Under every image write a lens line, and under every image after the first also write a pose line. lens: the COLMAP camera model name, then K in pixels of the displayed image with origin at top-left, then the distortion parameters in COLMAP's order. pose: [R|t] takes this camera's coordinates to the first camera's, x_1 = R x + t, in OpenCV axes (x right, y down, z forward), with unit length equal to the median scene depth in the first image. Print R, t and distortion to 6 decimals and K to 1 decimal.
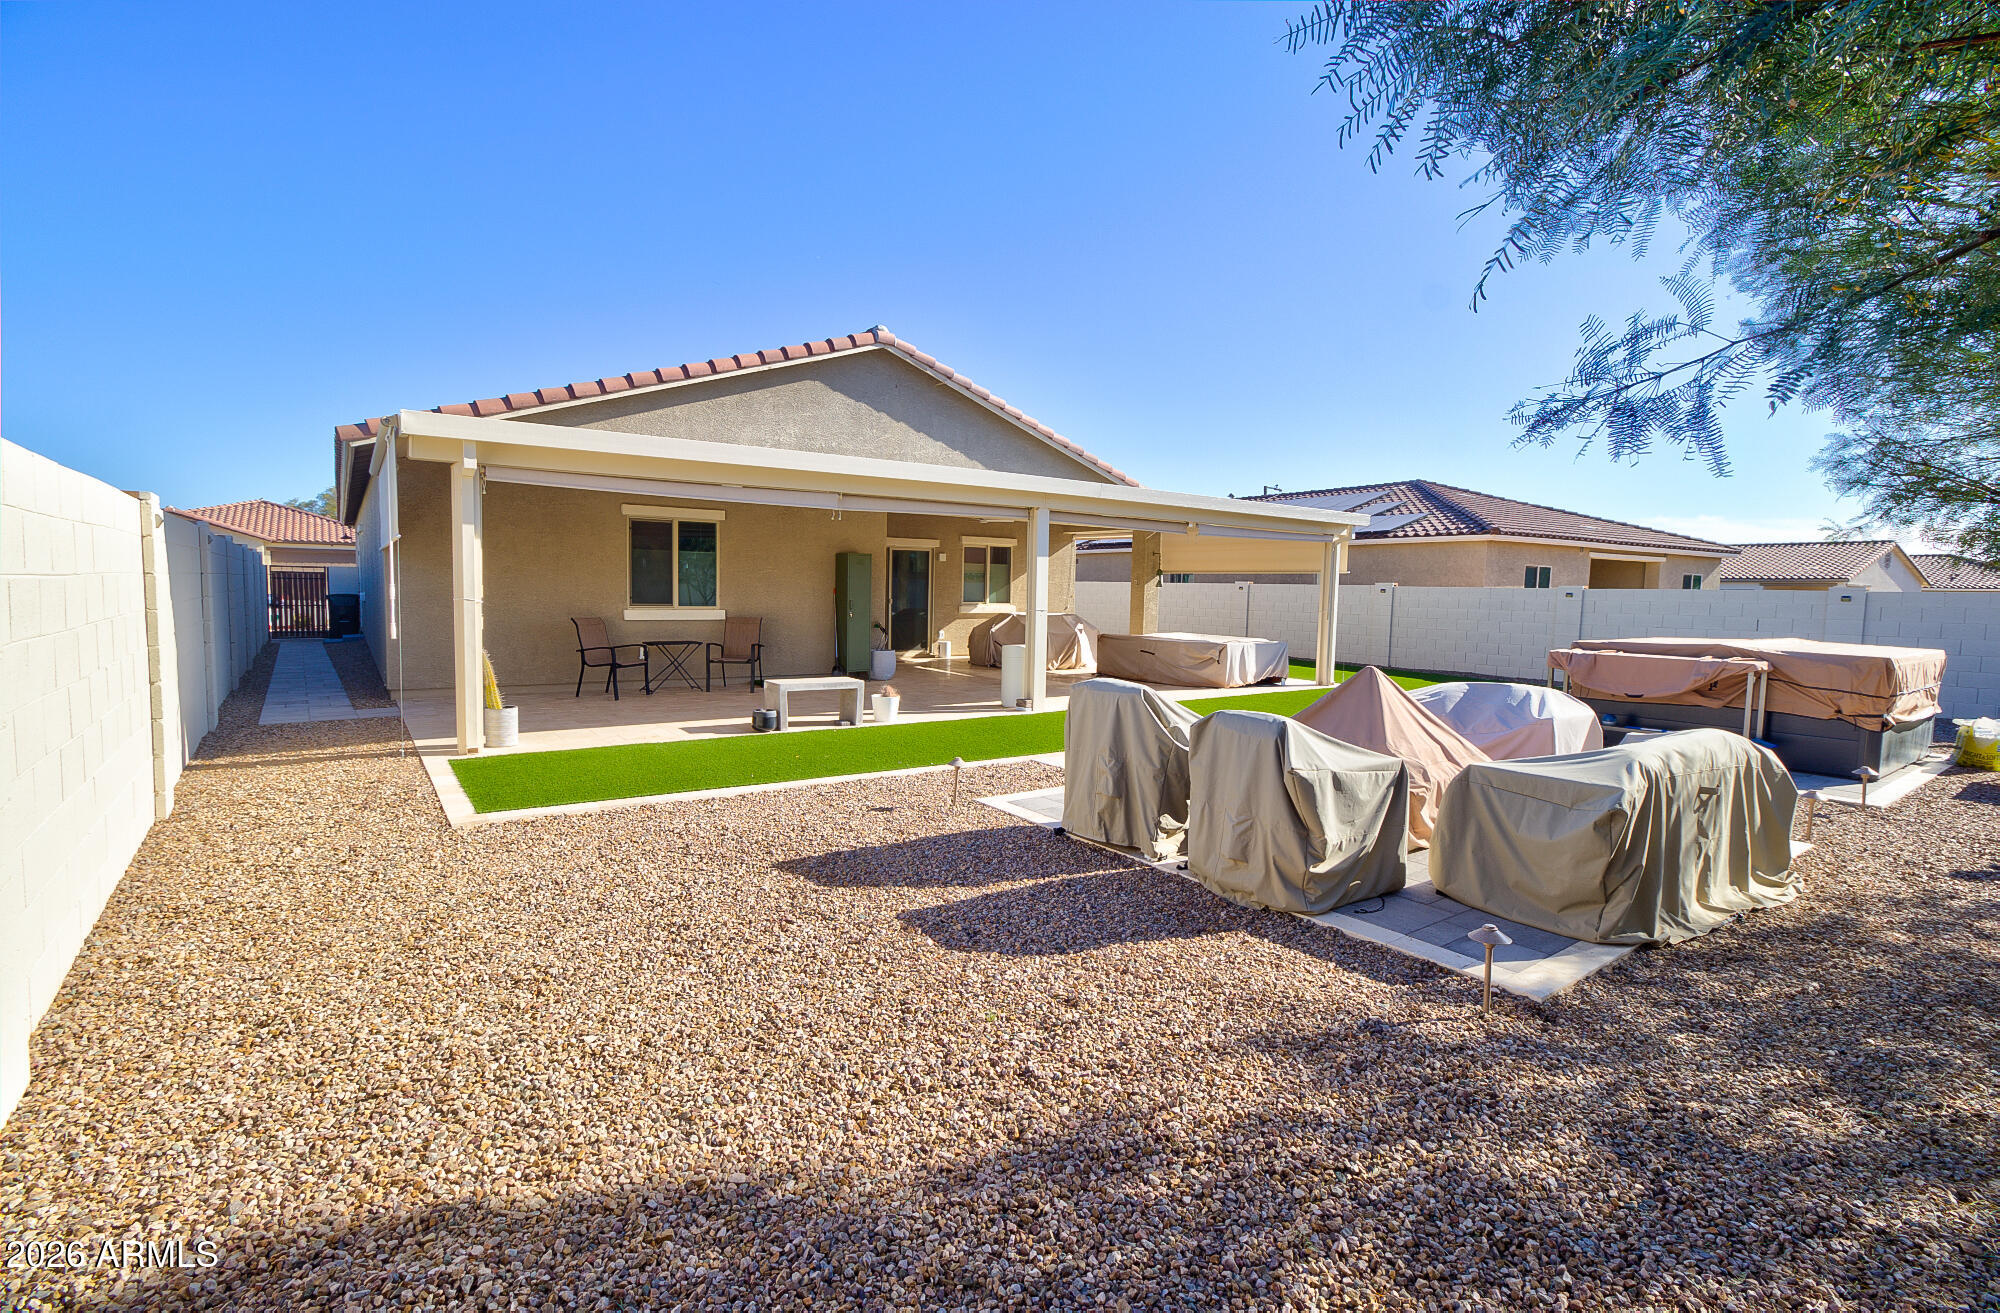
lens RADIAL K [[904.8, 0, 1000.0], [0, 904.8, 656.5], [0, 0, 1]] dist [-0.009047, 0.000454]
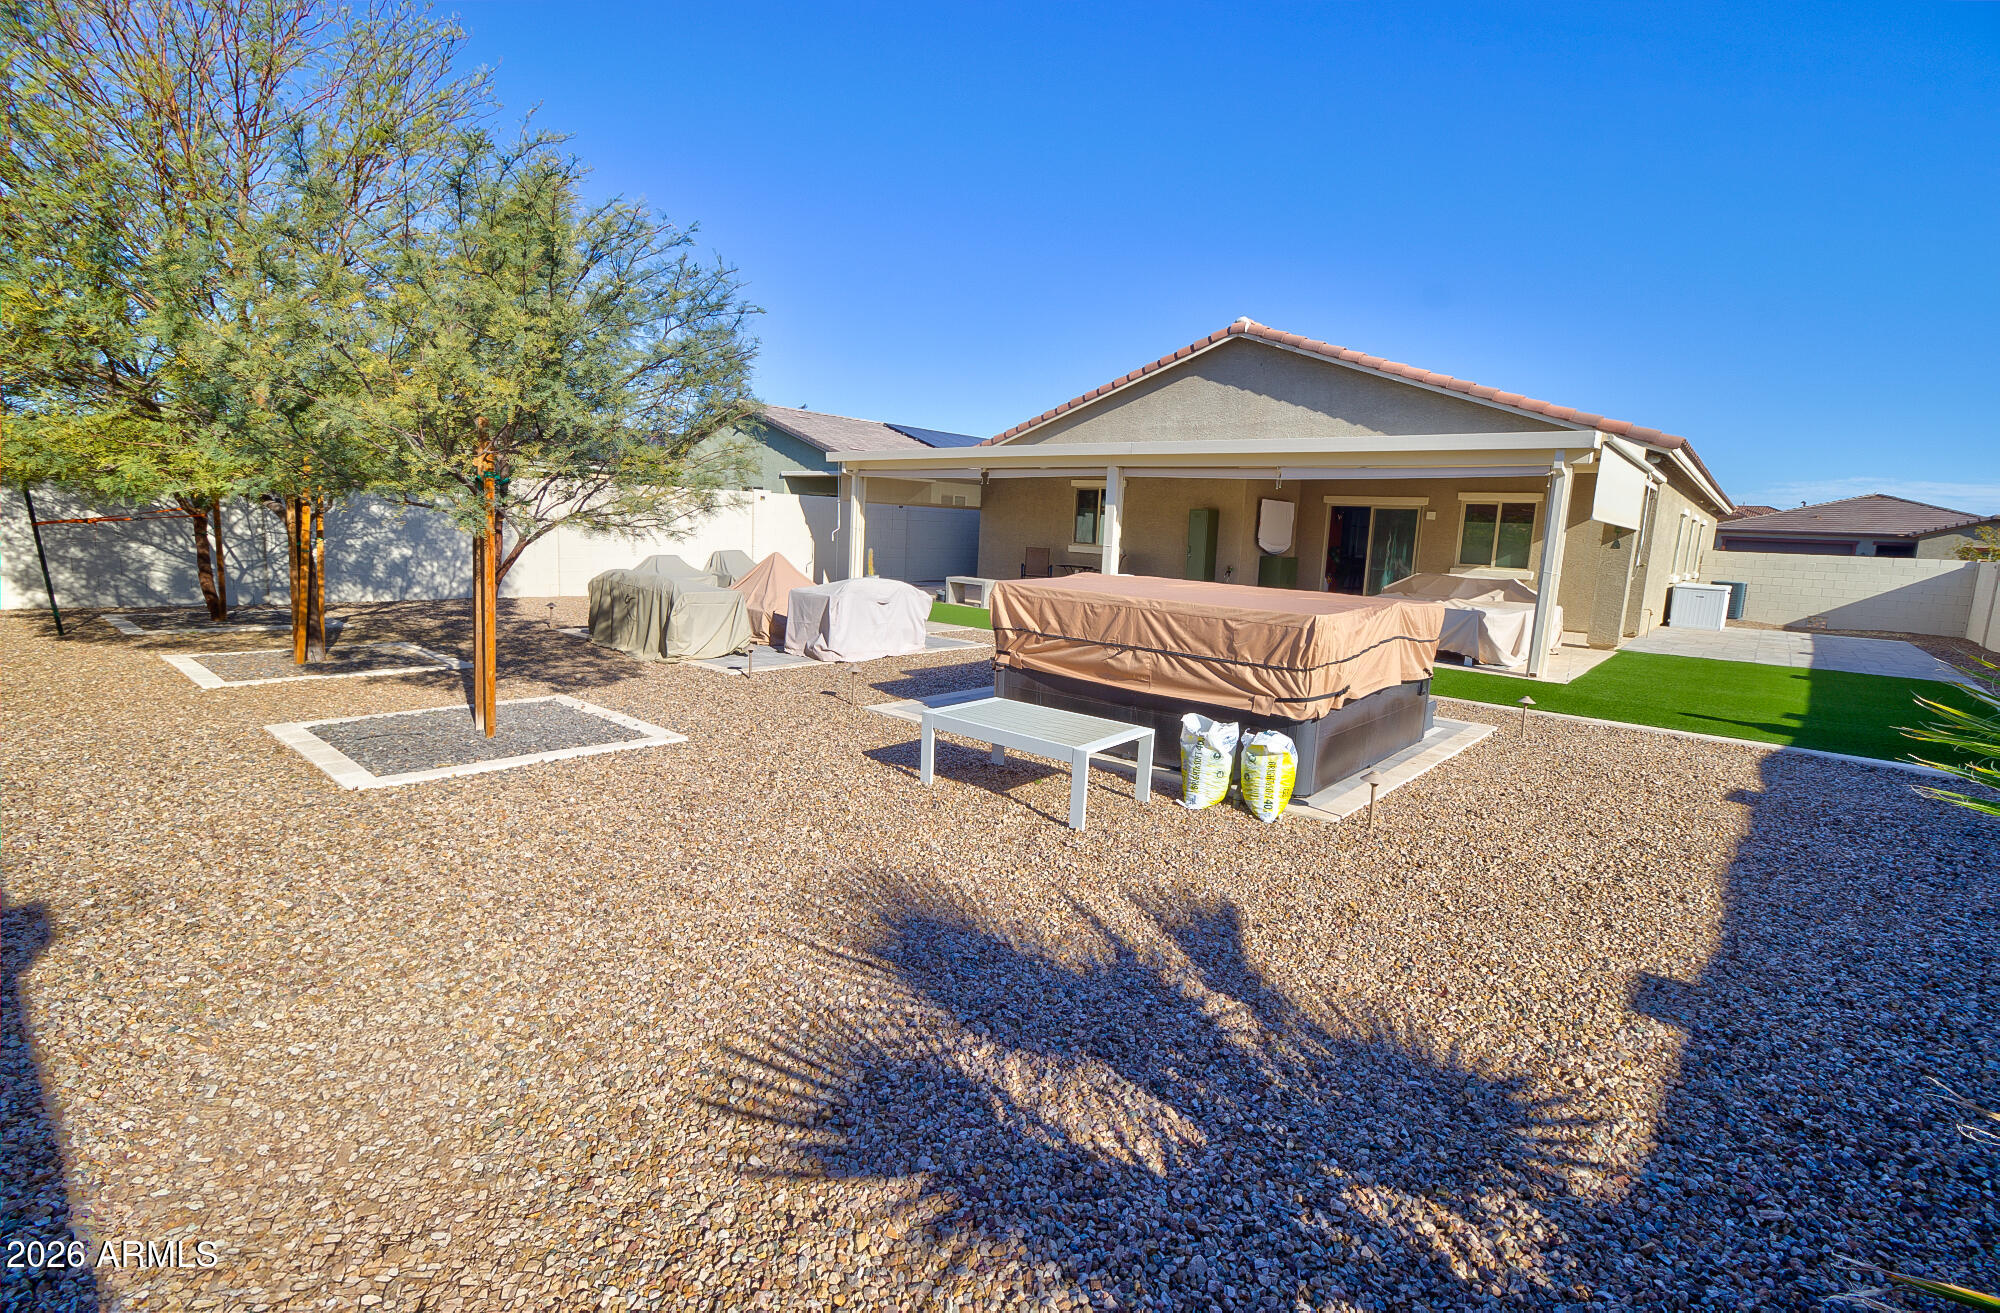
lens RADIAL K [[904.8, 0, 1000.0], [0, 904.8, 656.5], [0, 0, 1]] dist [-0.009047, 0.000454]
pose [[0.237356, 0.136607, -0.961770, 0.978266], [-0.118017, 0.986784, 0.111034, -0.017997], [0.964227, 0.087151, 0.250341, 0.419820]]
